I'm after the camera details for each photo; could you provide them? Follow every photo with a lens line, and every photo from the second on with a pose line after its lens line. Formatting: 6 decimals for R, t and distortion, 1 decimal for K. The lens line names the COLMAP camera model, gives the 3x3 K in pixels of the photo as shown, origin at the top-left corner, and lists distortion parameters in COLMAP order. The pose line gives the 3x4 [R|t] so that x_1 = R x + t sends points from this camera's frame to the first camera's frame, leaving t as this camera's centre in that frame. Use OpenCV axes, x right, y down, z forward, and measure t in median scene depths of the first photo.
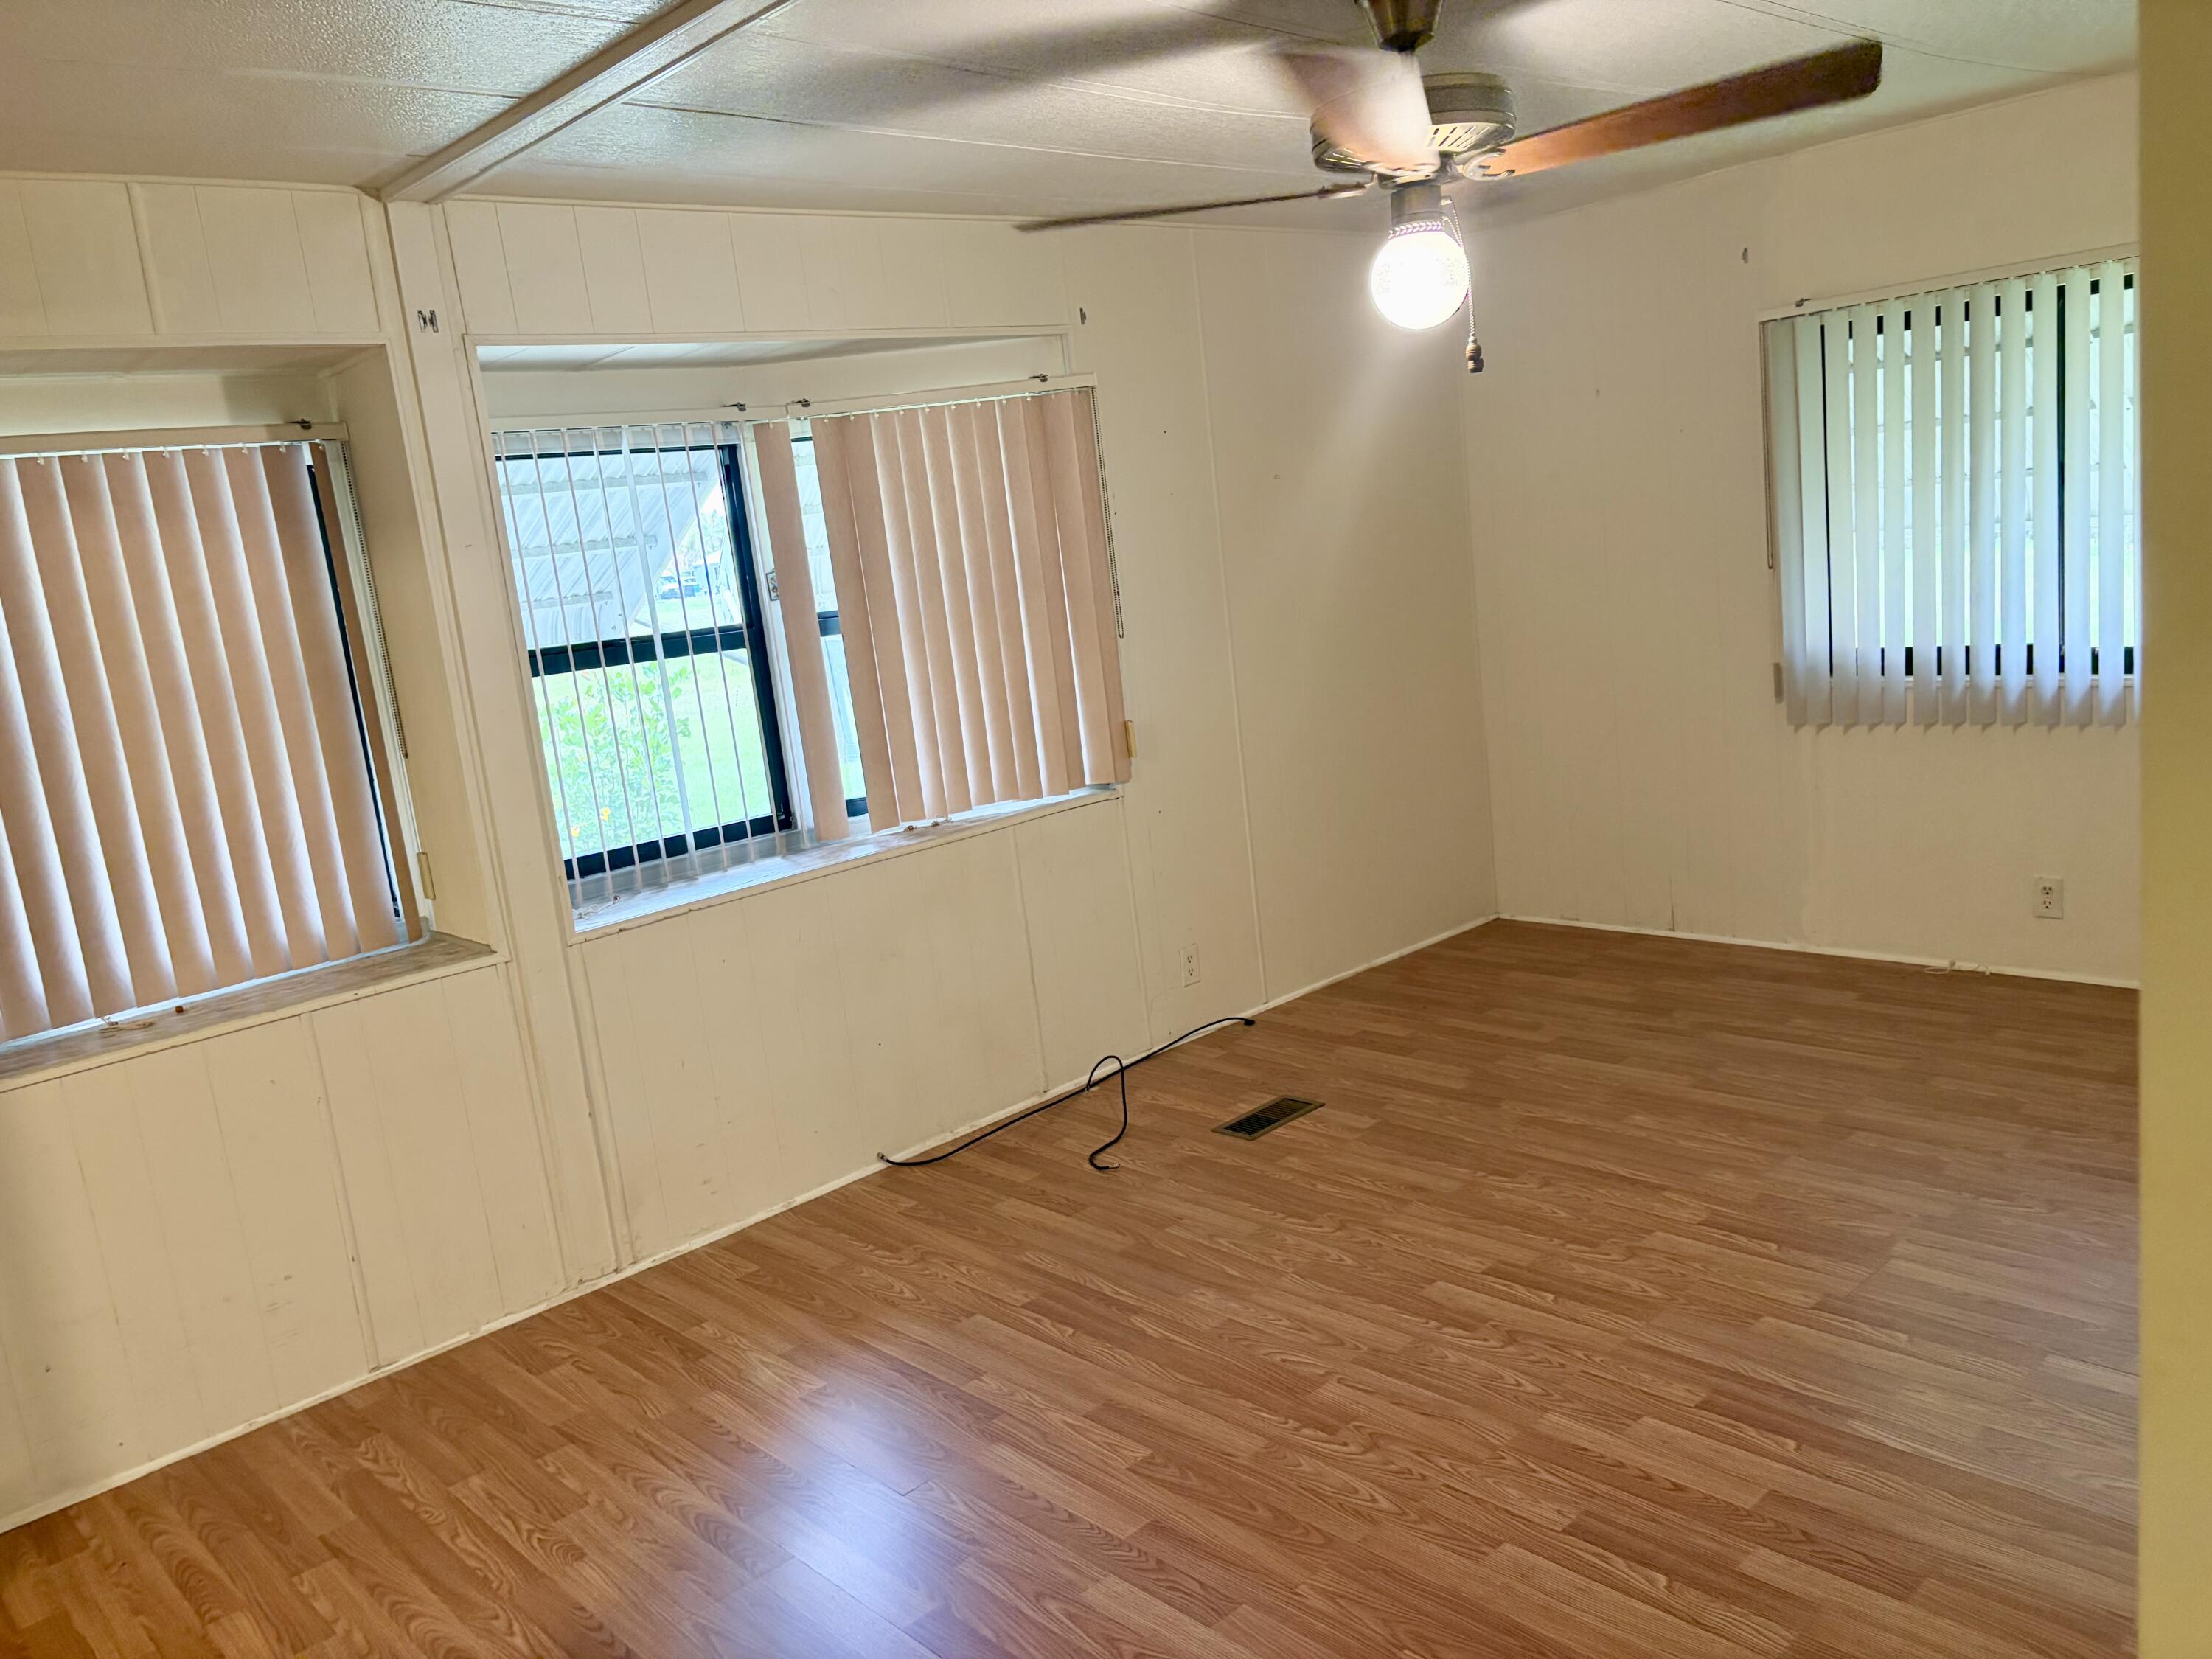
lens RADIAL K [[1672.6, 0, 1094.2], [0, 1672.6, 825.9], [0, 0, 1]] dist [0.014941, -0.003264]
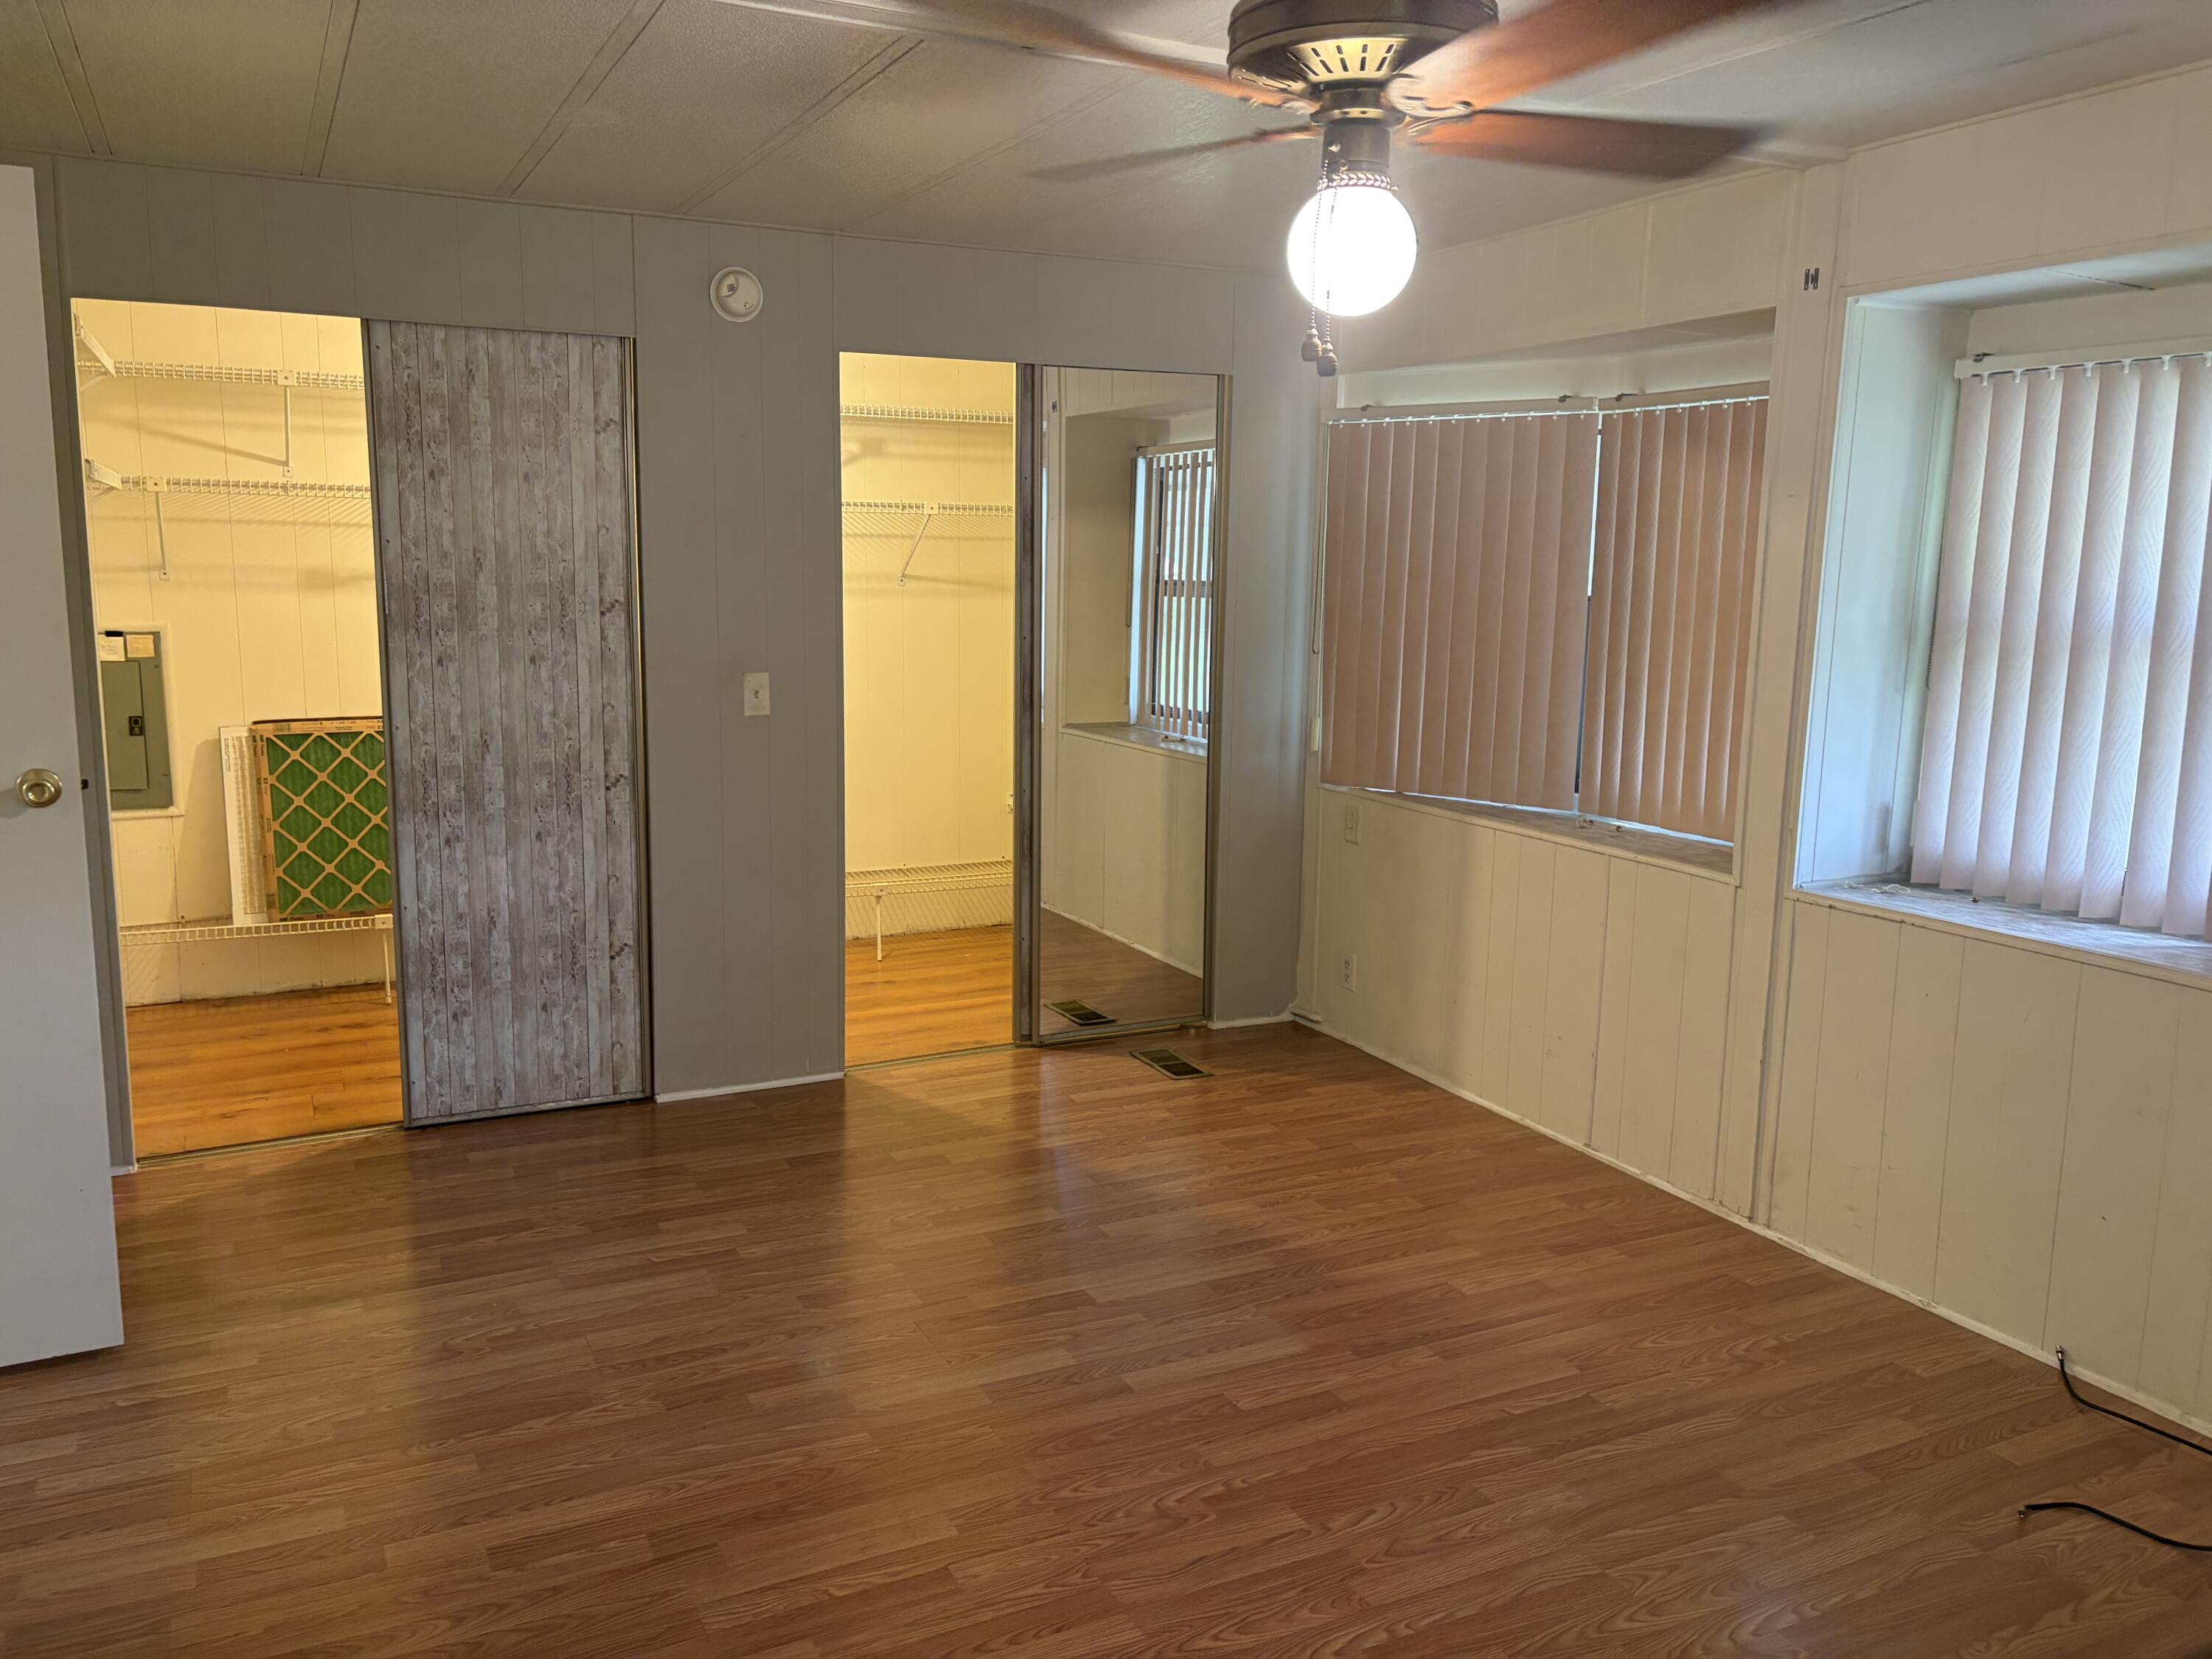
lens RADIAL K [[1672.6, 0, 1094.2], [0, 1672.6, 825.9], [0, 0, 1]] dist [0.014941, -0.003264]
pose [[-0.274325, 0.260341, -0.925726, 0.785841], [-0.155542, 0.937968, 0.309877, -0.236478], [0.948974, 0.228996, -0.216814, 0.882627]]
